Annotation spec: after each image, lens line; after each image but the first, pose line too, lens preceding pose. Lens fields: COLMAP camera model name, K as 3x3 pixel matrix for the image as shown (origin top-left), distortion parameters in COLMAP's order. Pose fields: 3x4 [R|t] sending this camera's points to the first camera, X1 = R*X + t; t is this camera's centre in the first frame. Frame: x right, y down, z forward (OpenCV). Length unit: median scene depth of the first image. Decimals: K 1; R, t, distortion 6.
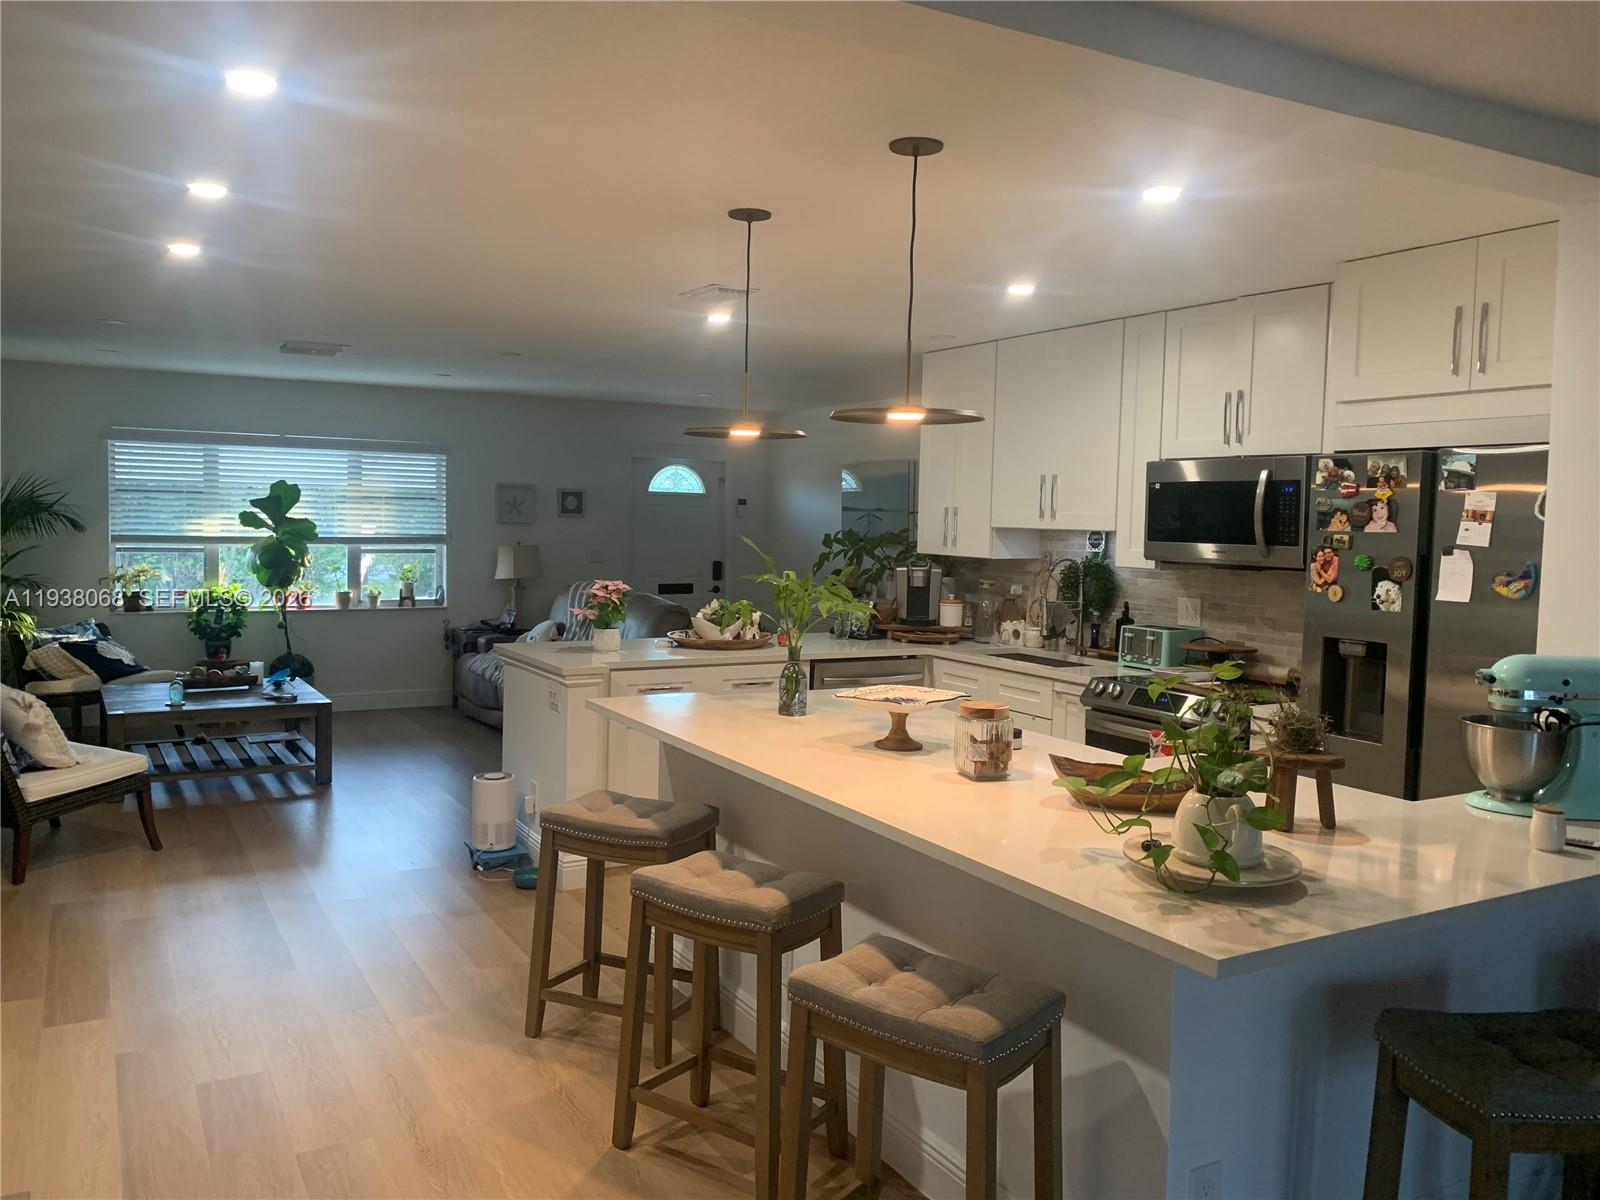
lens RADIAL K [[1204.9, 0, 795.5], [0, 1204.9, 593.8], [0, 0, 1]] dist [0.129827, -0.221892]
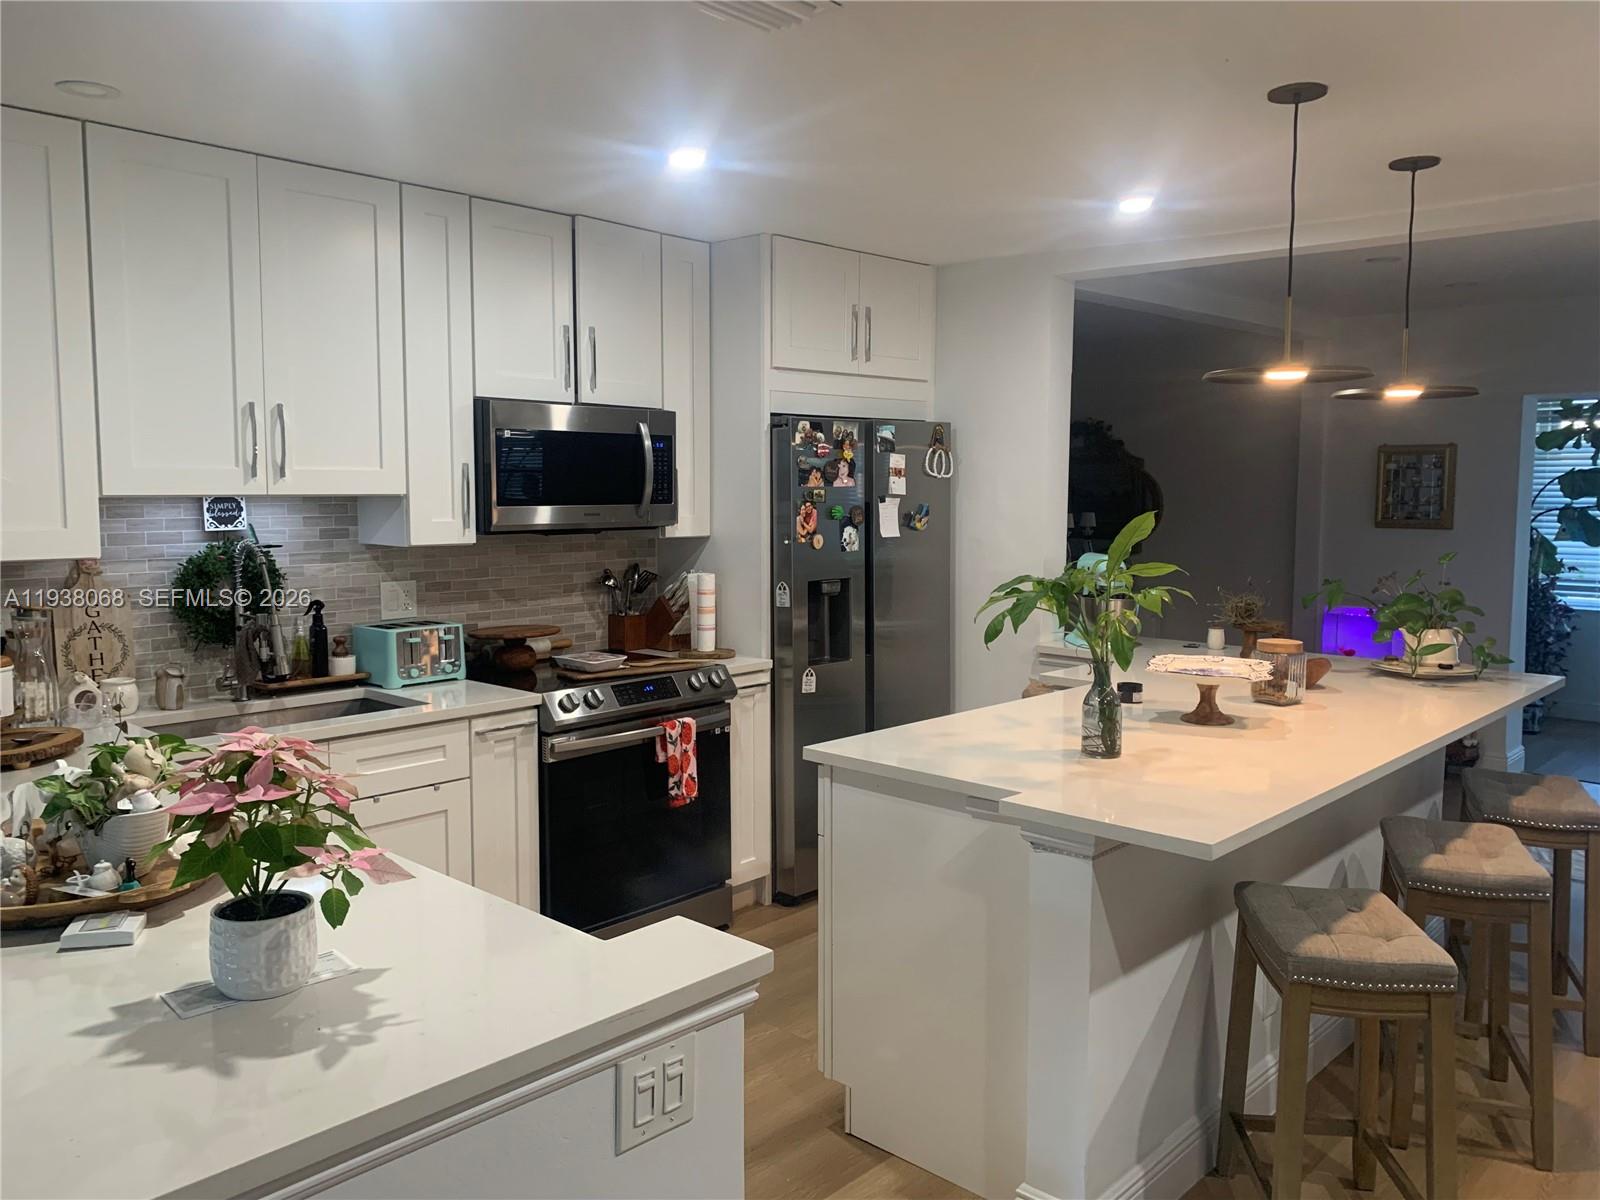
lens RADIAL K [[1204.9, 0, 795.5], [0, 1204.9, 593.8], [0, 0, 1]] dist [0.129827, -0.221892]
pose [[-0.267632, -0.113468, 0.956817, -0.628023], [0.056416, 0.989493, 0.133123, -0.102251], [-0.961868, 0.089608, -0.258418, 1.312223]]
